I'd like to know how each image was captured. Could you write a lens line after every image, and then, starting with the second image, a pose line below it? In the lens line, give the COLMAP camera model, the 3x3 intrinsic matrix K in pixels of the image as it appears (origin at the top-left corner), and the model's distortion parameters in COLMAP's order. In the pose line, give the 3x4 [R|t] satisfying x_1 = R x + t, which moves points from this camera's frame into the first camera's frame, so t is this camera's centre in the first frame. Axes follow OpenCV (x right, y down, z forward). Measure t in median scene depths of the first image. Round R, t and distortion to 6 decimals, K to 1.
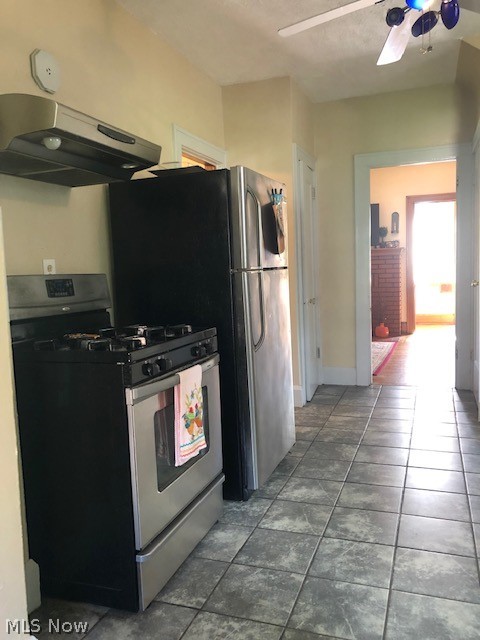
lens RADIAL K [[520.3, 0, 237.8], [0, 520.3, 318.8], [0, 0, 1]] dist [-0.004187, -0.000481]
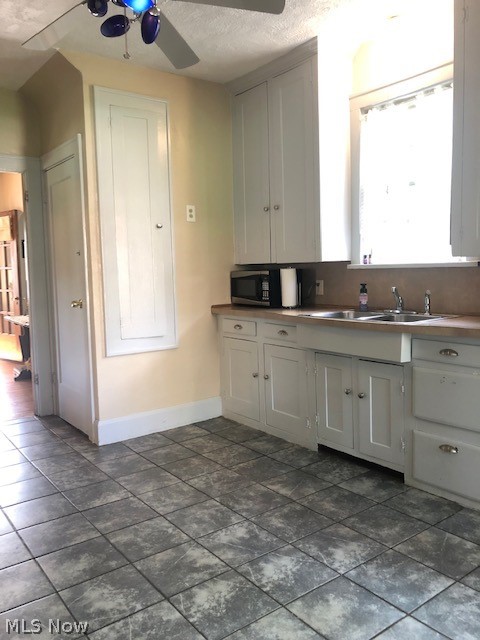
lens RADIAL K [[520.3, 0, 239.3], [0, 520.3, 320.4], [0, 0, 1]] dist [-0.004187, -0.000481]
pose [[0.538854, -0.051062, 0.840850, -0.343515], [0.080916, 0.996683, 0.008671, -0.036162], [-0.838504, 0.063366, 0.541198, 0.365942]]
